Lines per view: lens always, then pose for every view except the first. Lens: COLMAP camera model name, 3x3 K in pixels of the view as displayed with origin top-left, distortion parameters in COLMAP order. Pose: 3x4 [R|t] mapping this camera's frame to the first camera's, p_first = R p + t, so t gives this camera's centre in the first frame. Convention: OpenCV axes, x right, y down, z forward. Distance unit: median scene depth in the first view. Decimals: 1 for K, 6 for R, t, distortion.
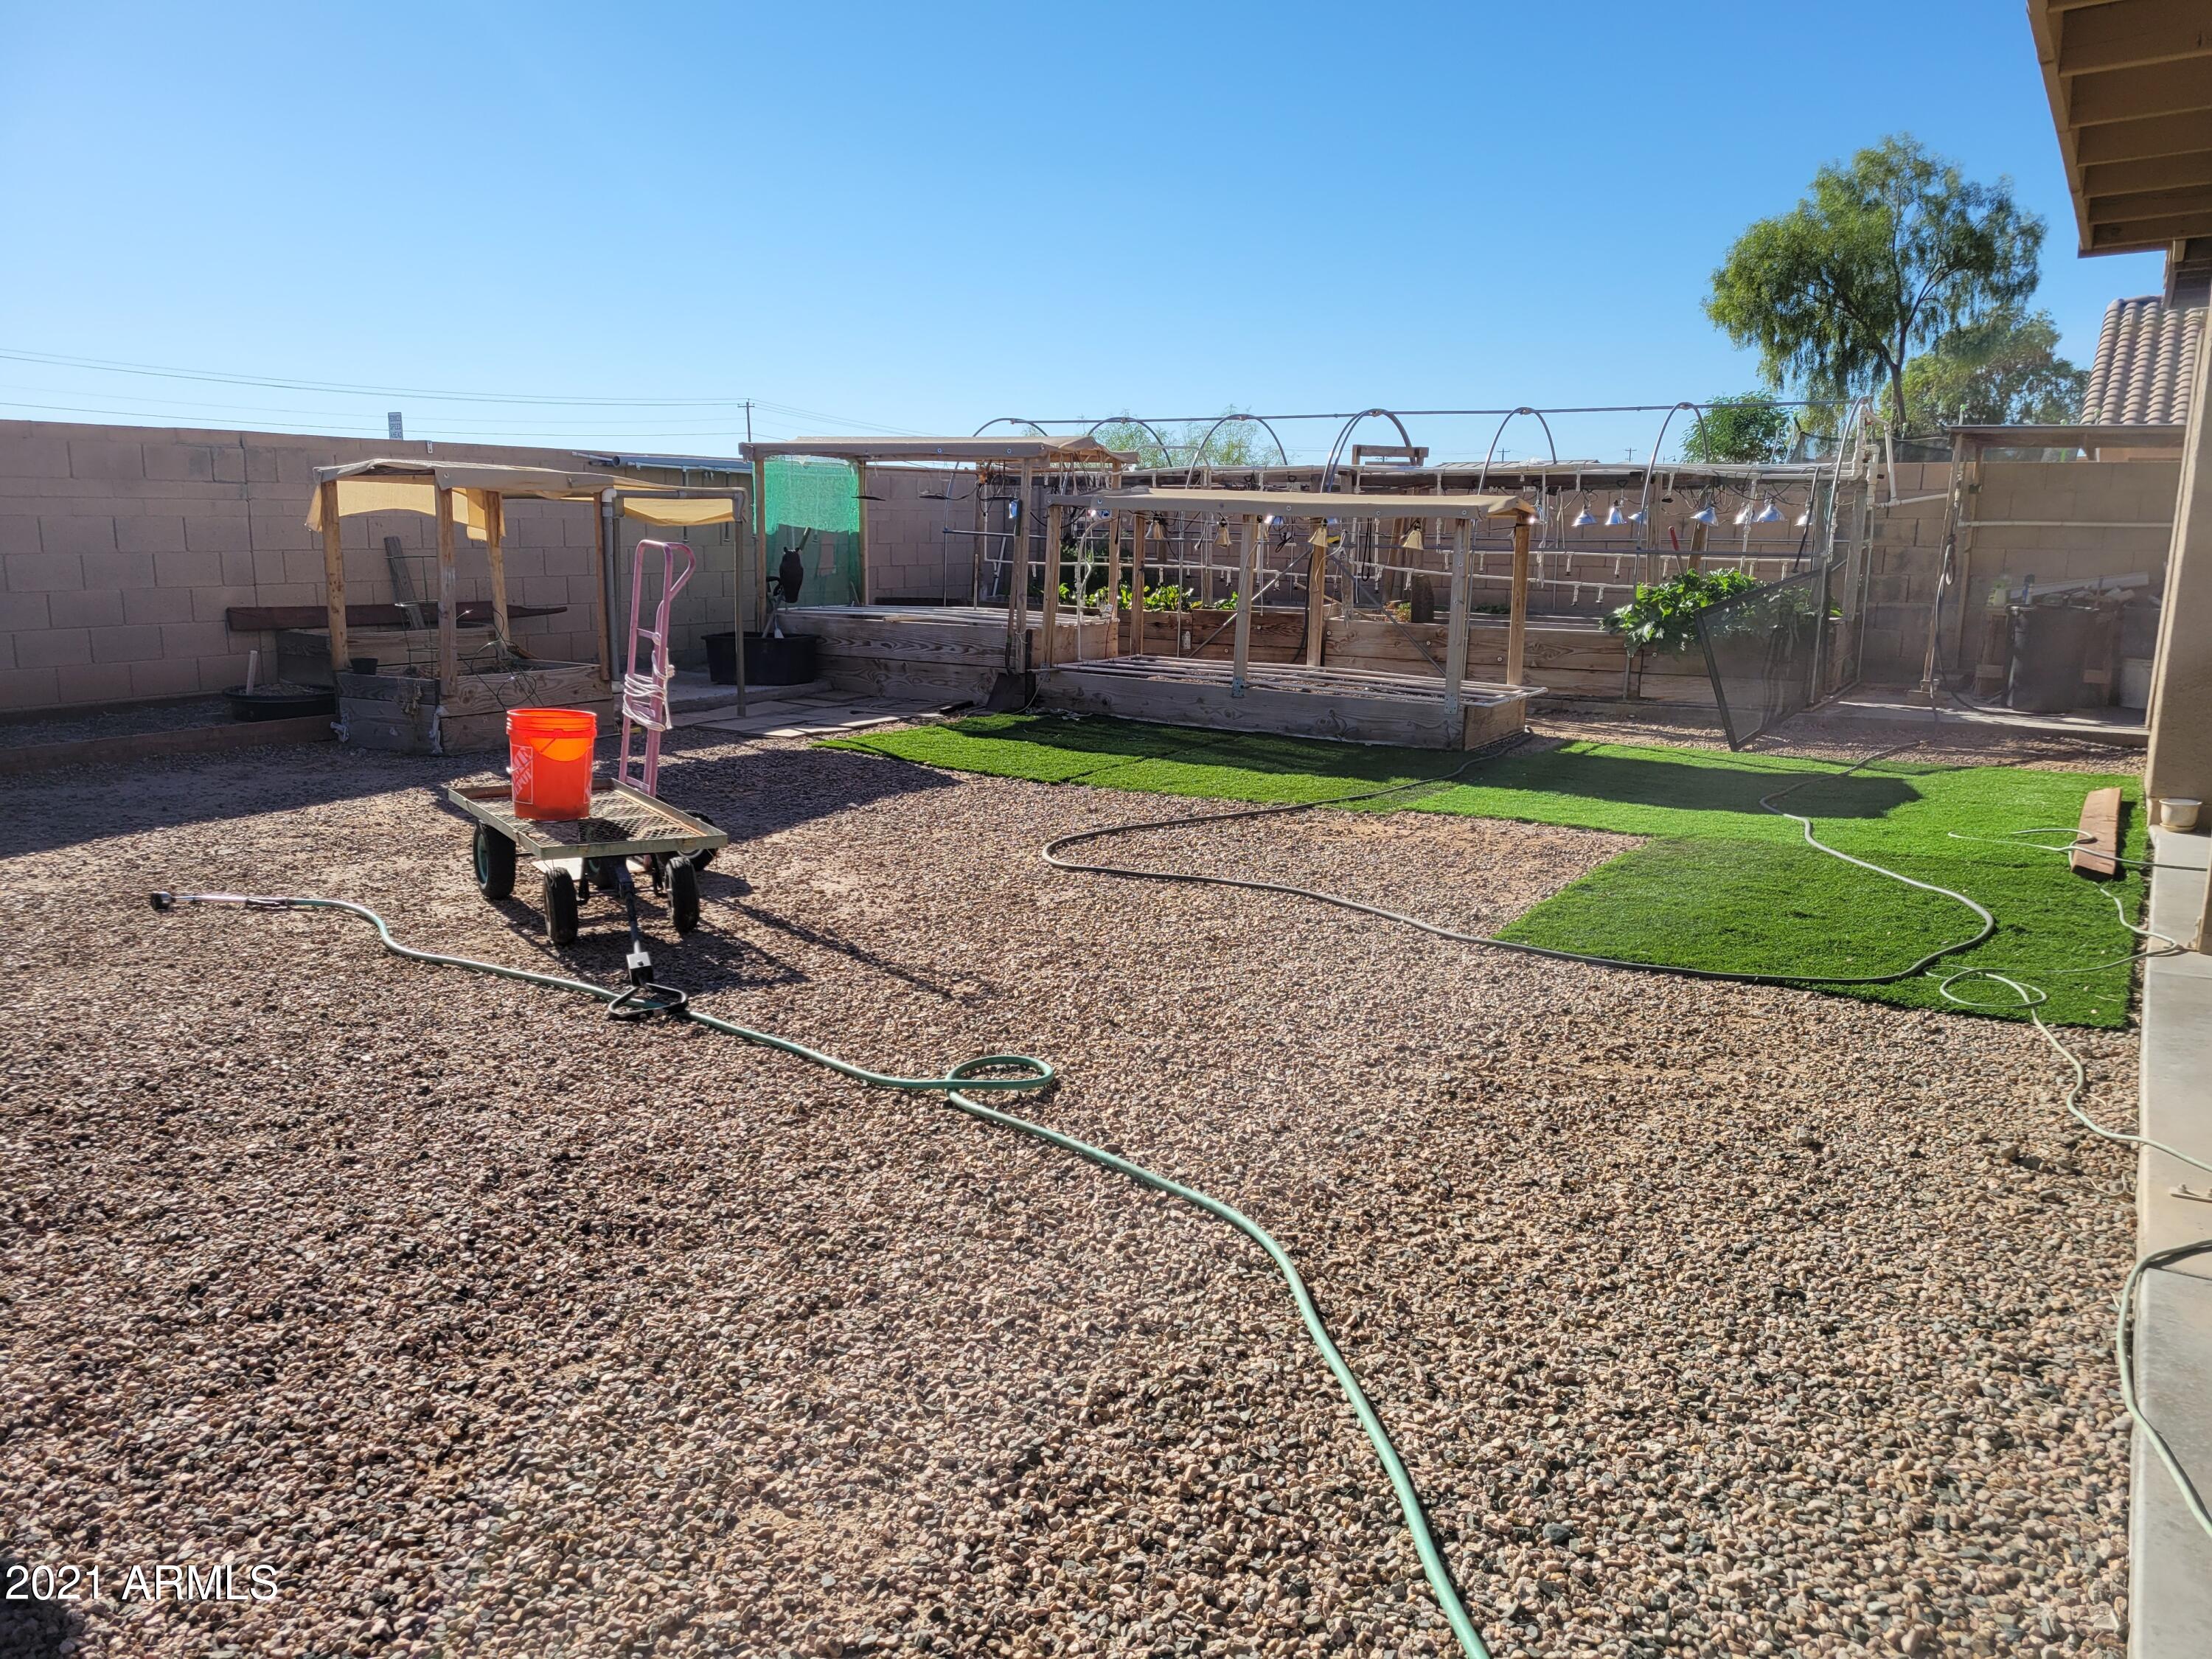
lens RADIAL K [[1647.3, 0, 1085.2], [0, 1647.3, 832.3], [0, 0, 1]] dist [0.069648, -0.056538]
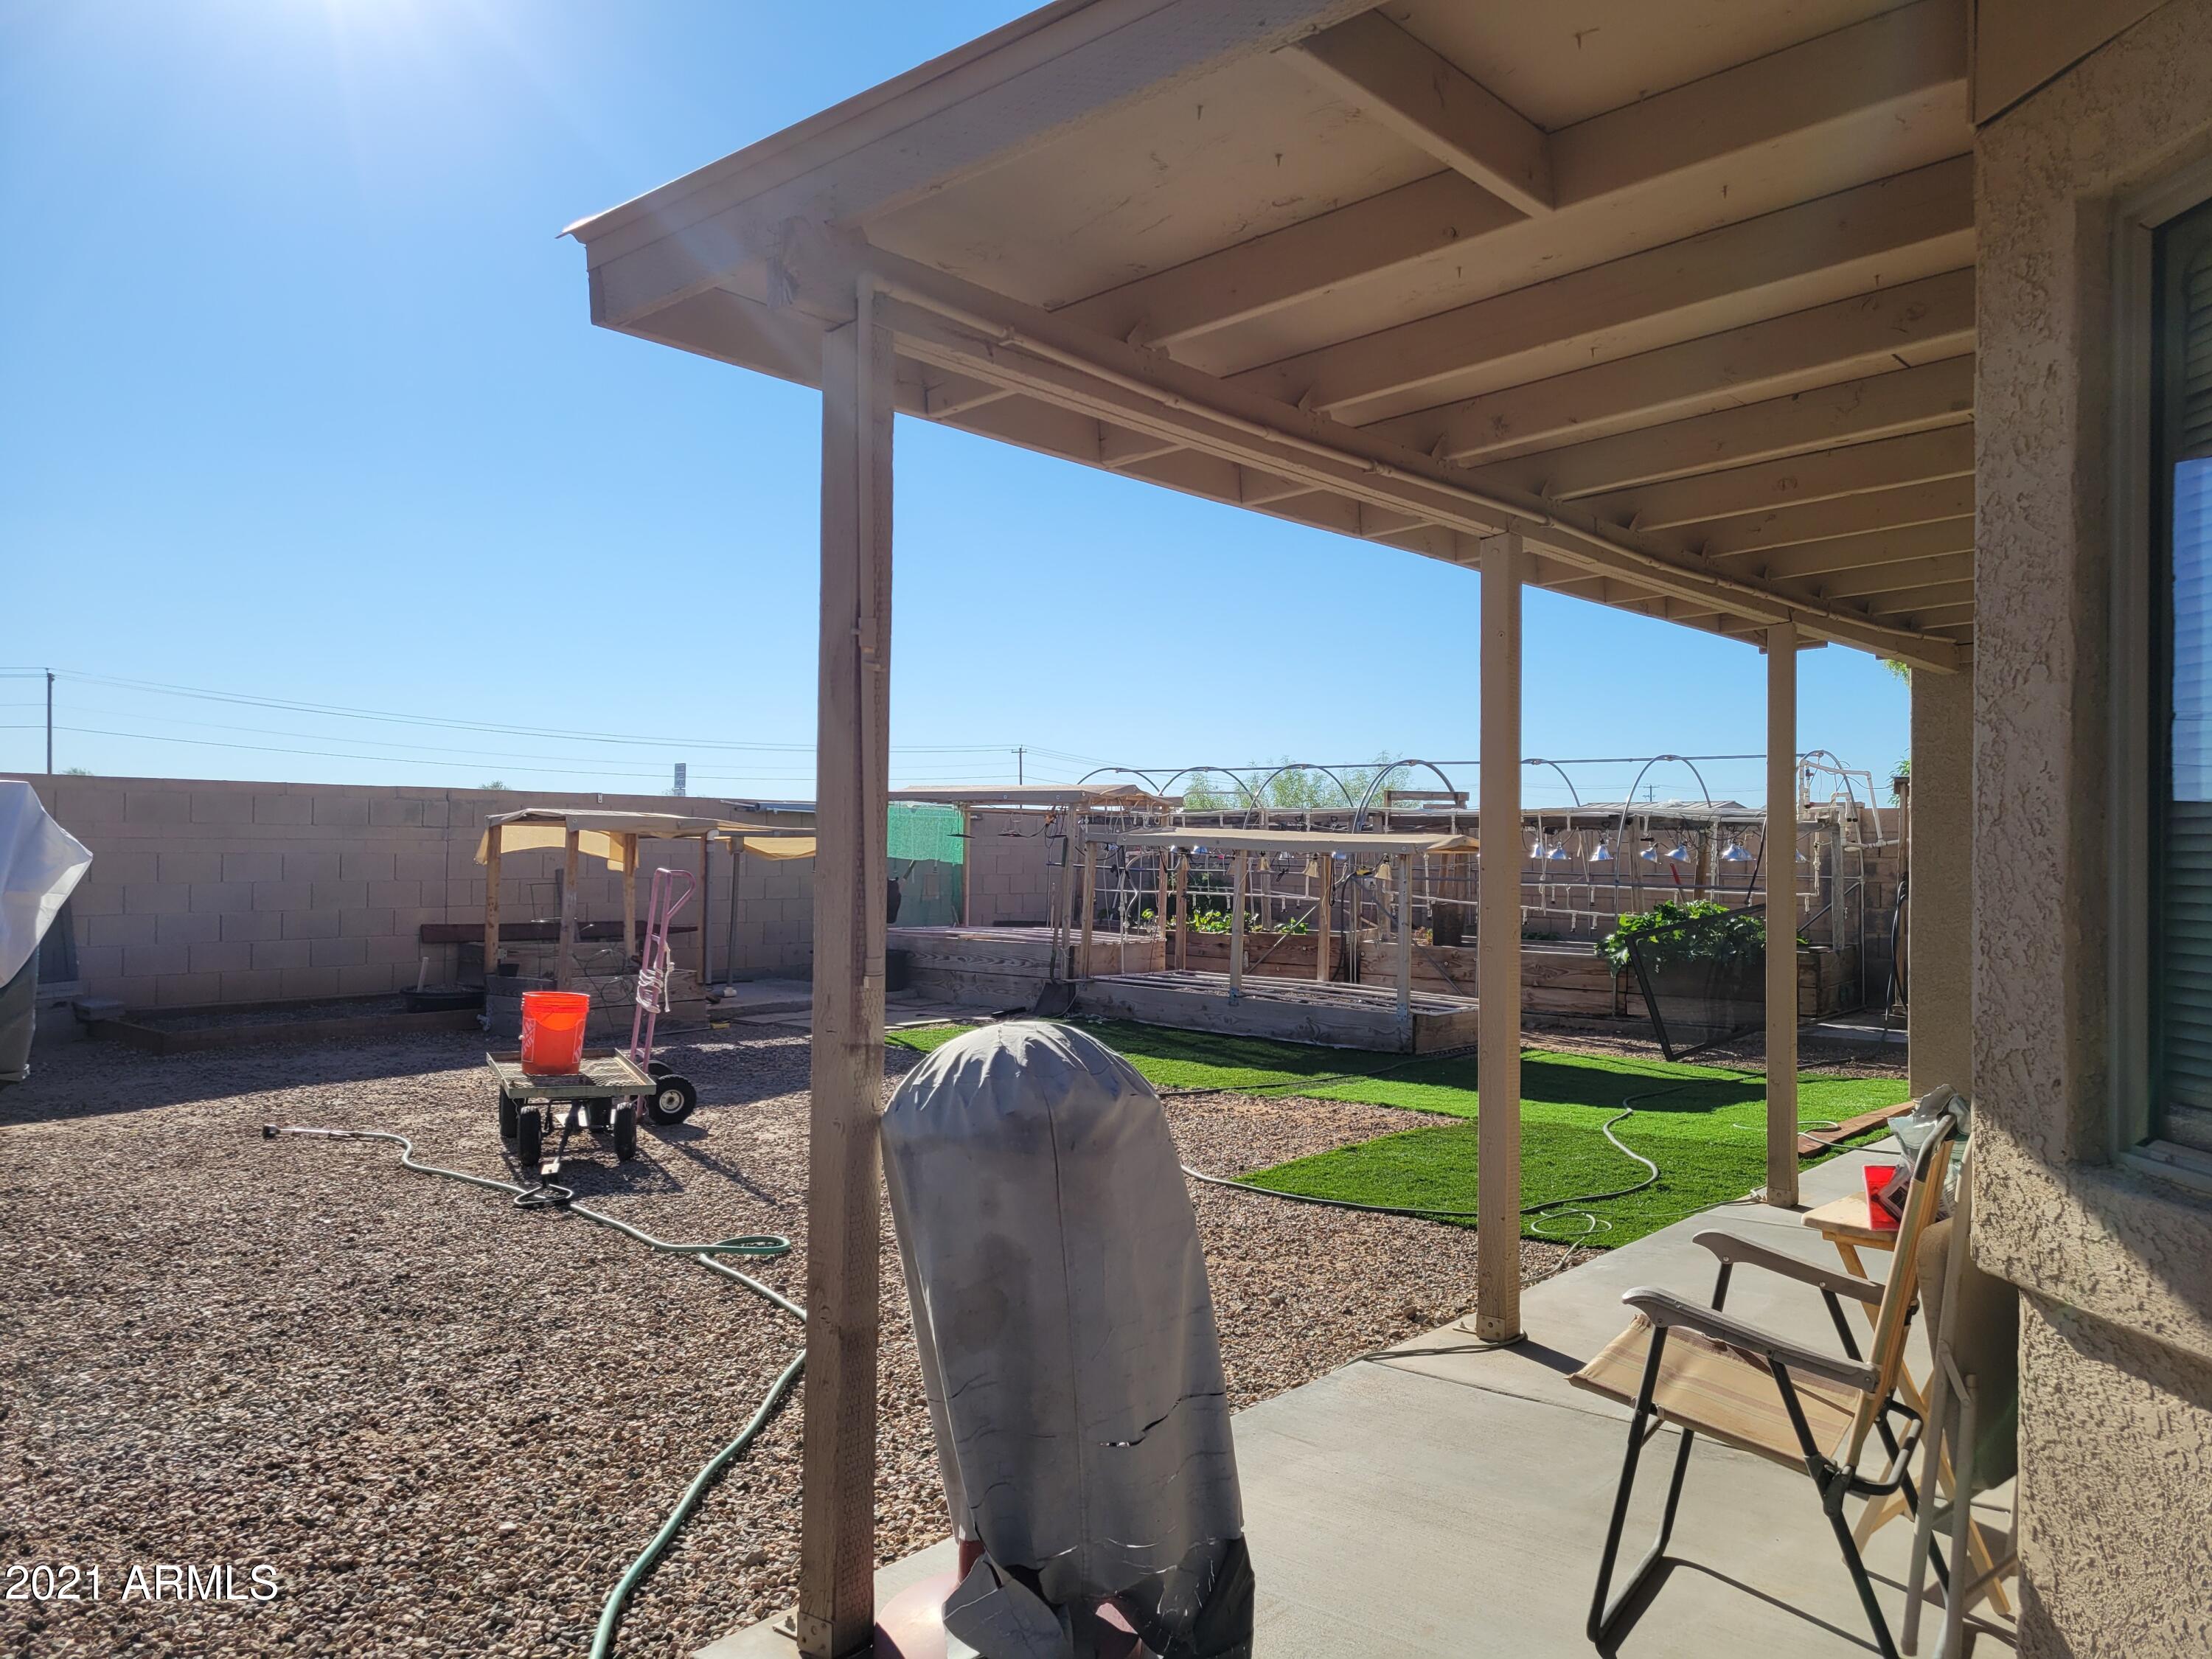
lens RADIAL K [[1647.3, 0, 1129.5], [0, 1647.3, 831.3], [0, 0, 1]] dist [0.069648, -0.056538]
pose [[0.990086, -0.000582, -0.140462, 0.196508], [-0.027542, 0.979776, -0.198193, 0.031266], [0.137737, 0.200097, 0.970046, -0.159632]]
